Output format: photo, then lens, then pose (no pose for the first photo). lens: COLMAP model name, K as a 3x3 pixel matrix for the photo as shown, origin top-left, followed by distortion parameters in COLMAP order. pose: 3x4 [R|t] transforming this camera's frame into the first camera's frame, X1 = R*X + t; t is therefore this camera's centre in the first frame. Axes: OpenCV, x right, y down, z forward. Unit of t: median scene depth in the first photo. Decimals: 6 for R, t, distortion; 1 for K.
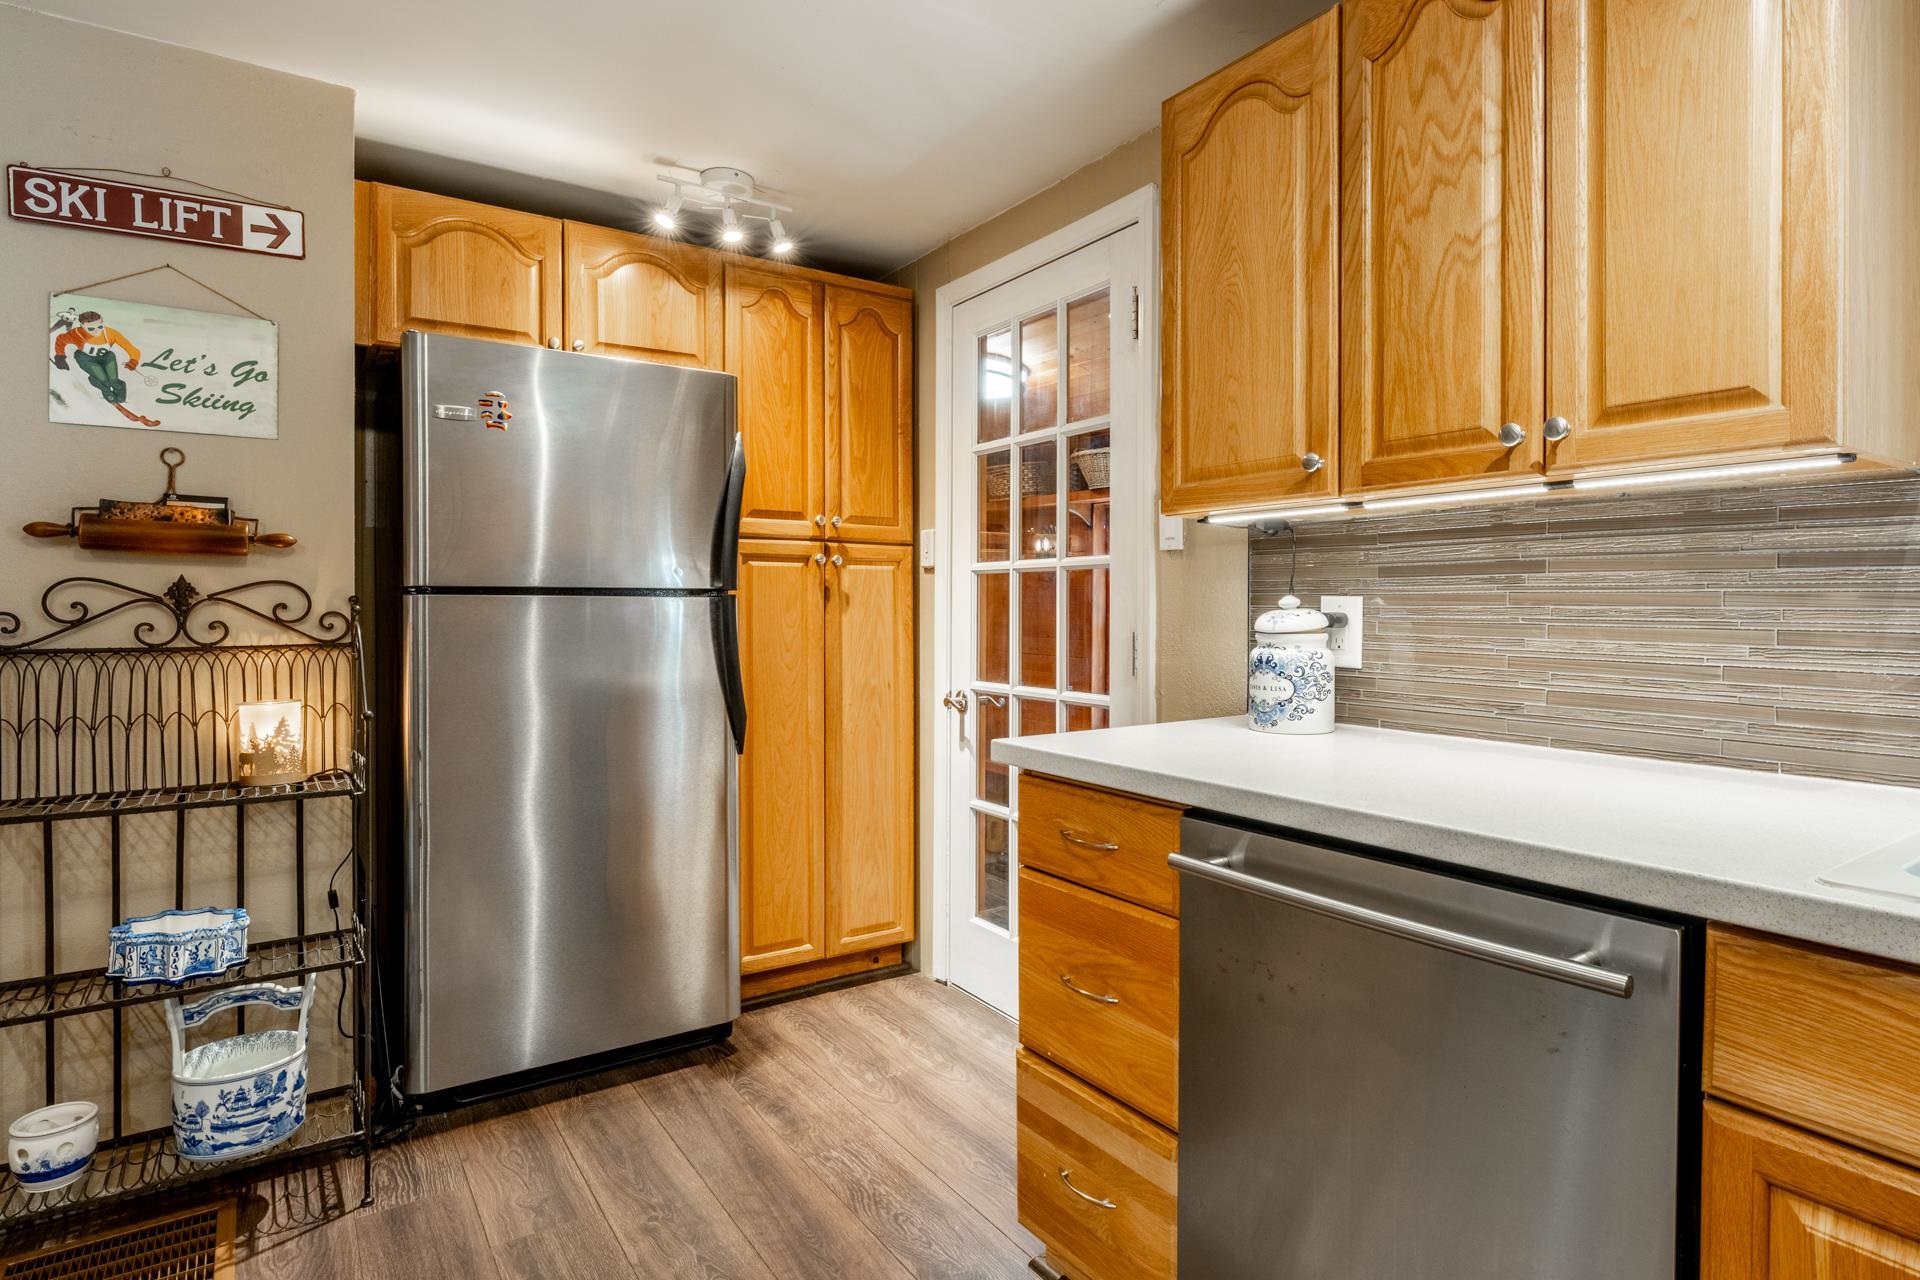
lens RADIAL K [[1015.4, 0, 950.2], [0, 1015.4, 603.5], [0, 0, 1]] dist [-0.001784, -0.000617]
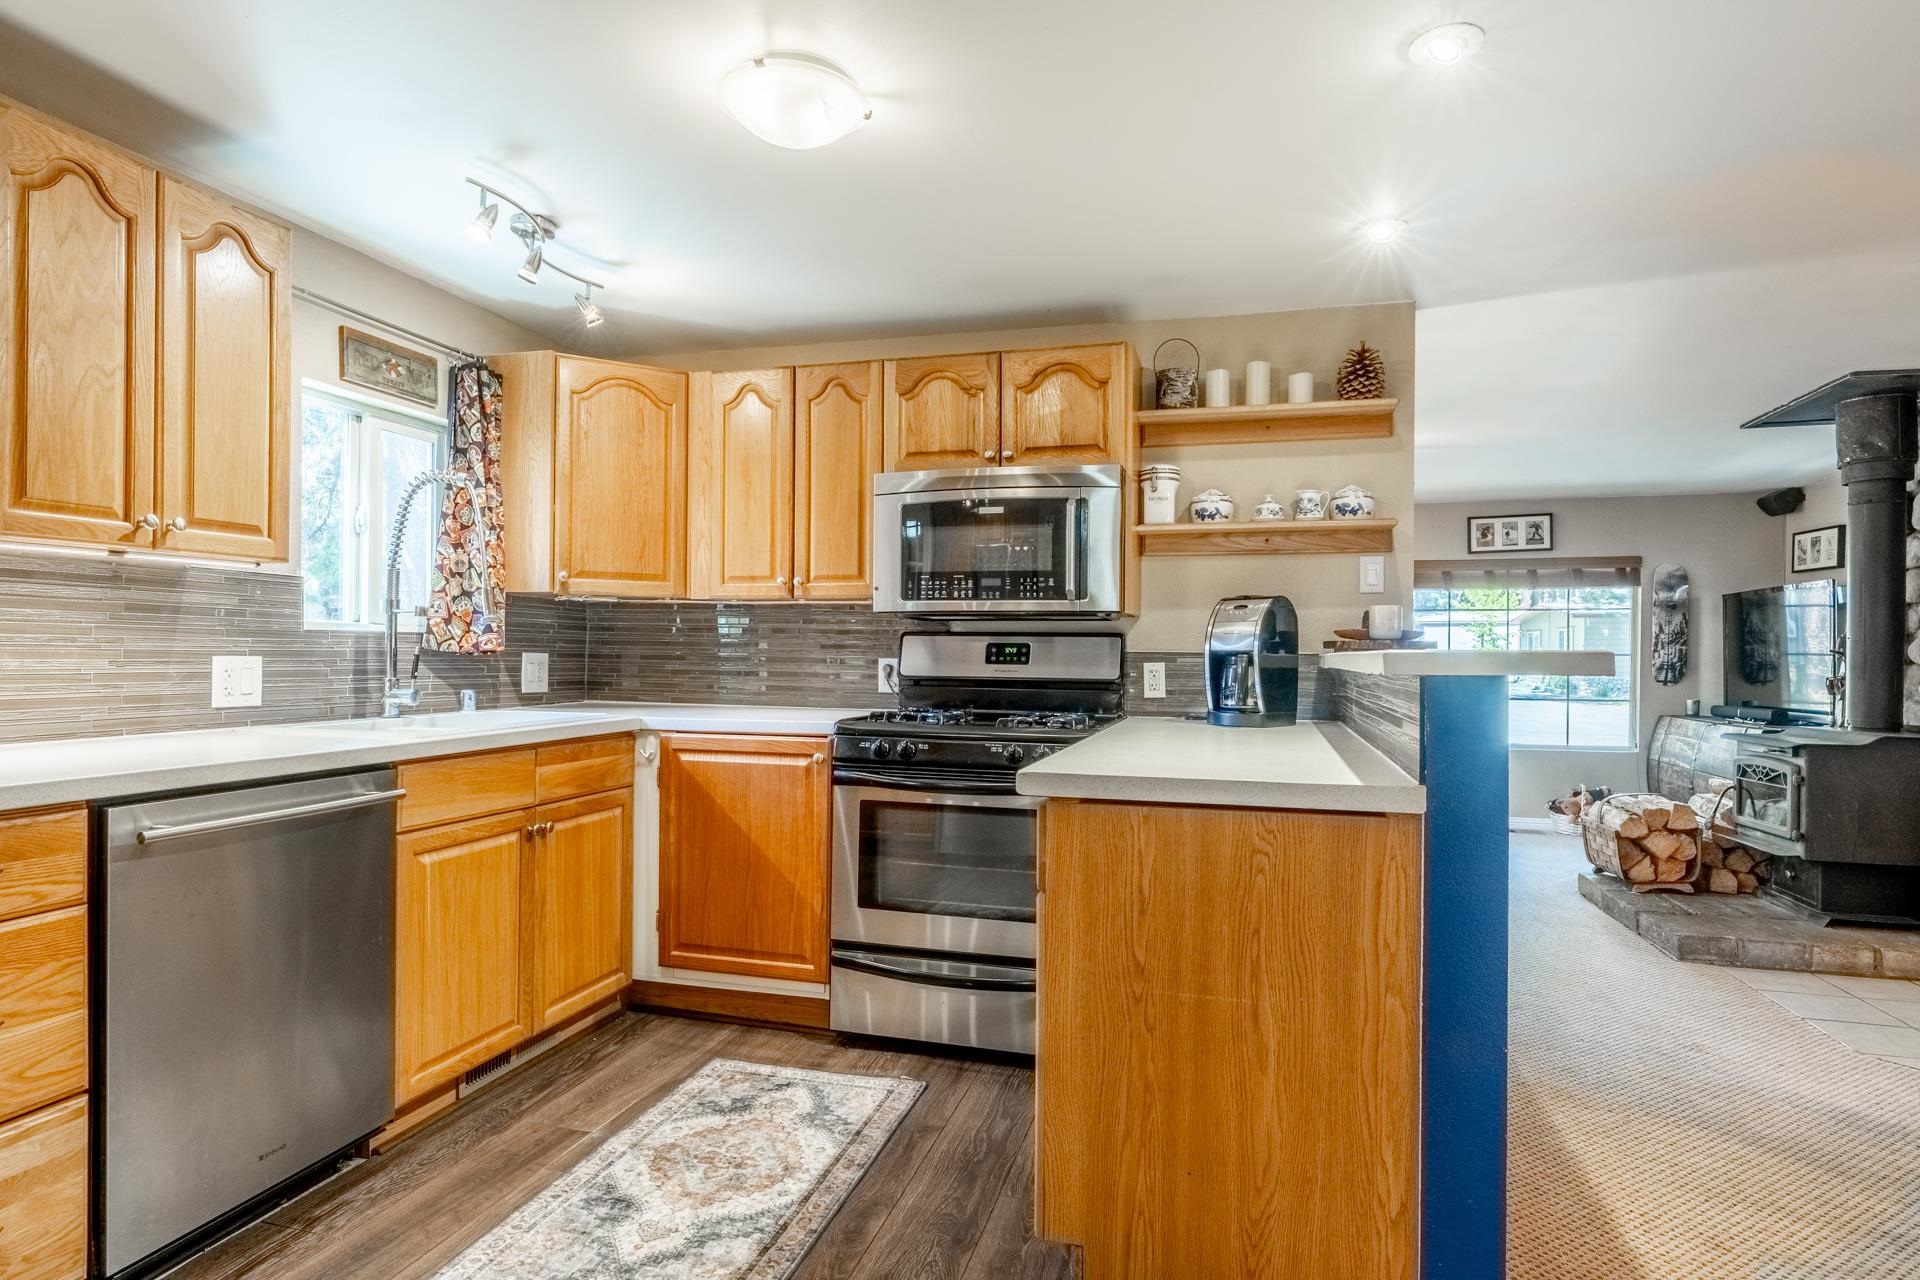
lens RADIAL K [[1015.4, 0, 968.5], [0, 1015.4, 659.0], [0, 0, 1]] dist [-0.001784, -0.000617]
pose [[-0.642846, -0.013316, 0.765880, -1.158571], [-0.008966, 0.999911, 0.009860, 0.010945], [-0.765943, -0.000528, -0.642908, 0.861180]]
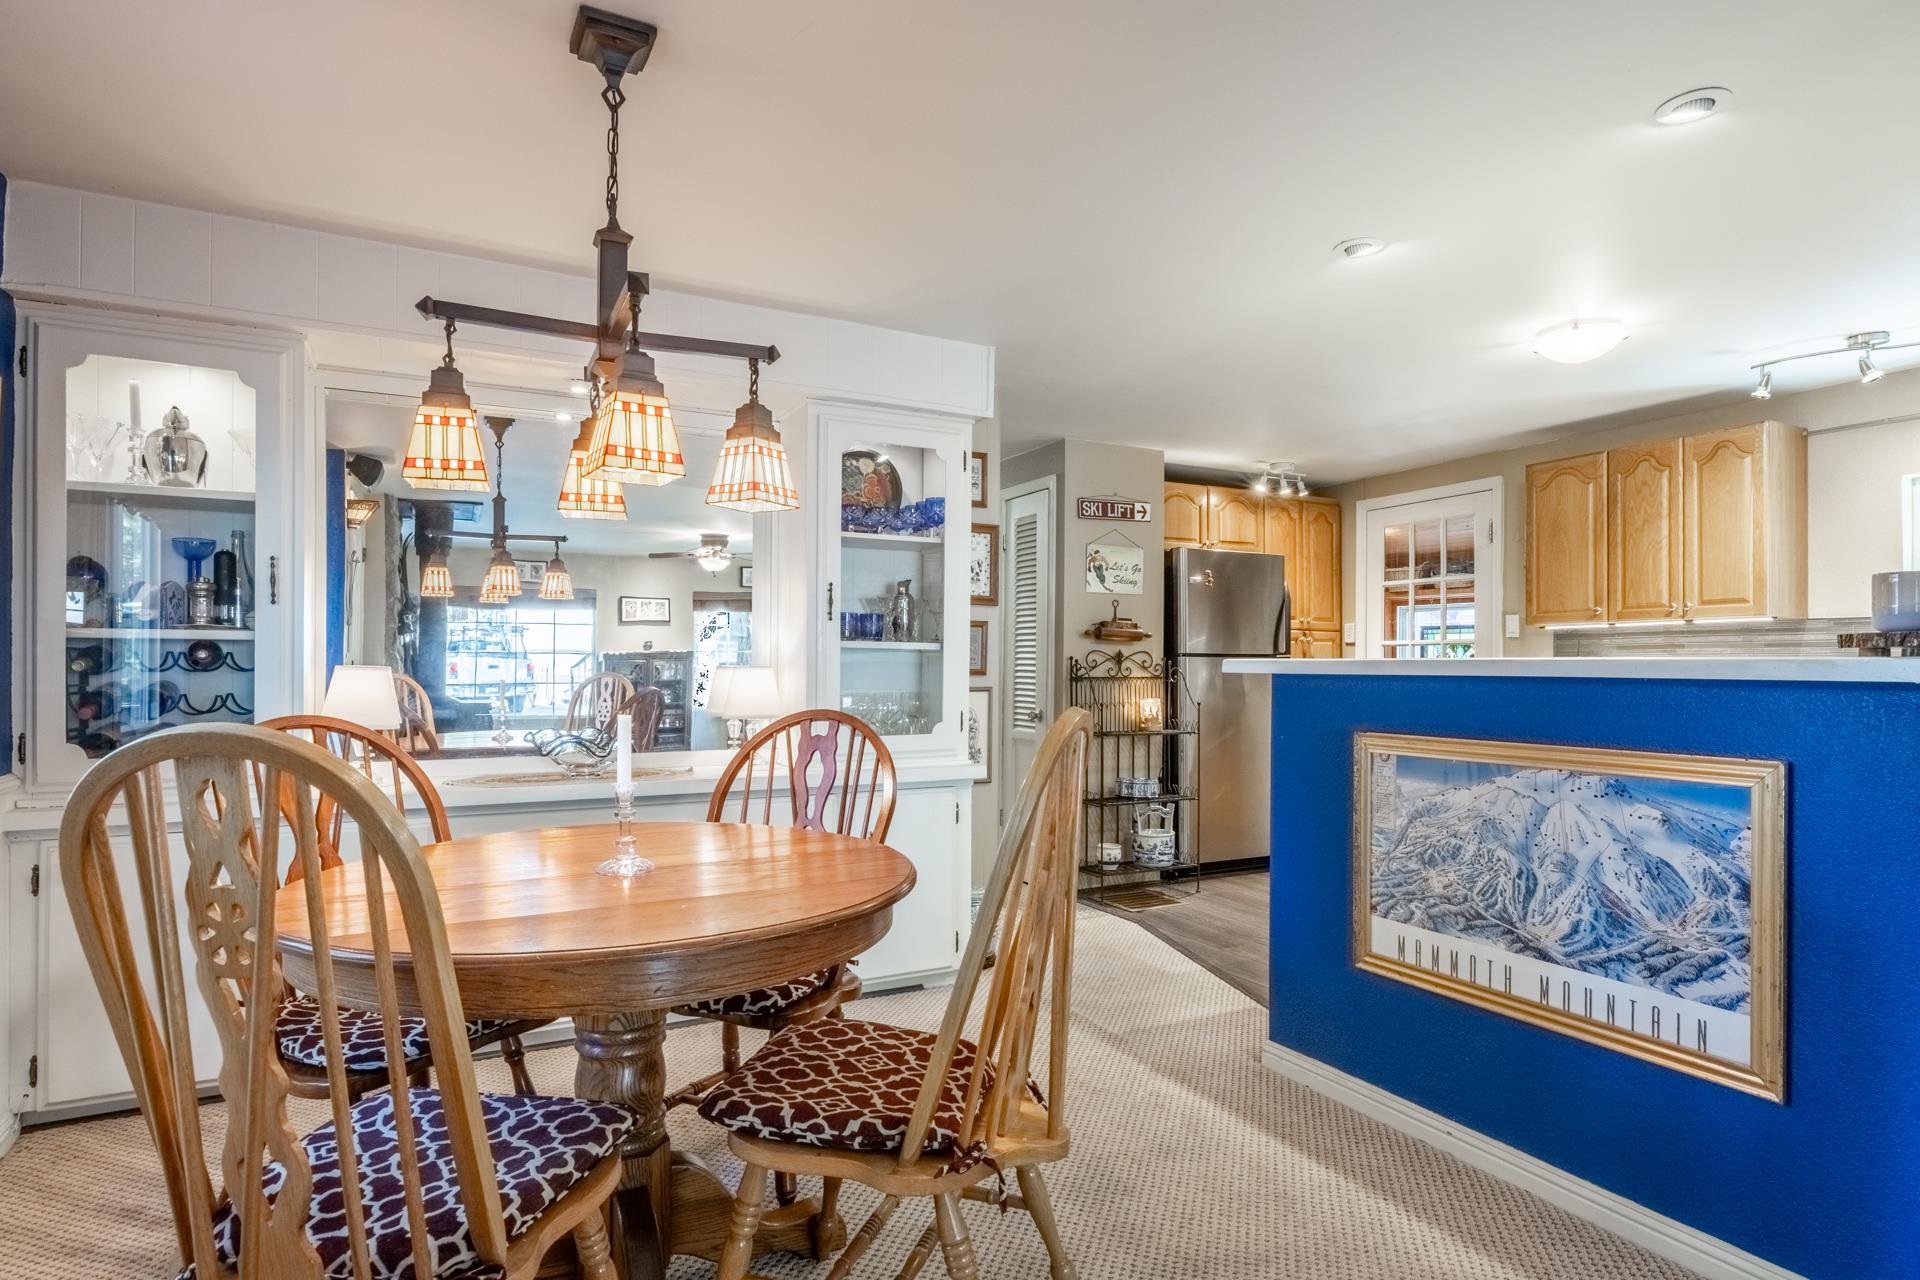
lens RADIAL K [[1015.4, 0, 944.9], [0, 1015.4, 664.0], [0, 0, 1]] dist [-0.001784, -0.000617]
pose [[0.994060, 0.000389, -0.108834, -1.144981], [-0.000630, 0.999997, -0.002183, 0.019475], [0.108833, 0.002238, 0.994058, -2.016368]]
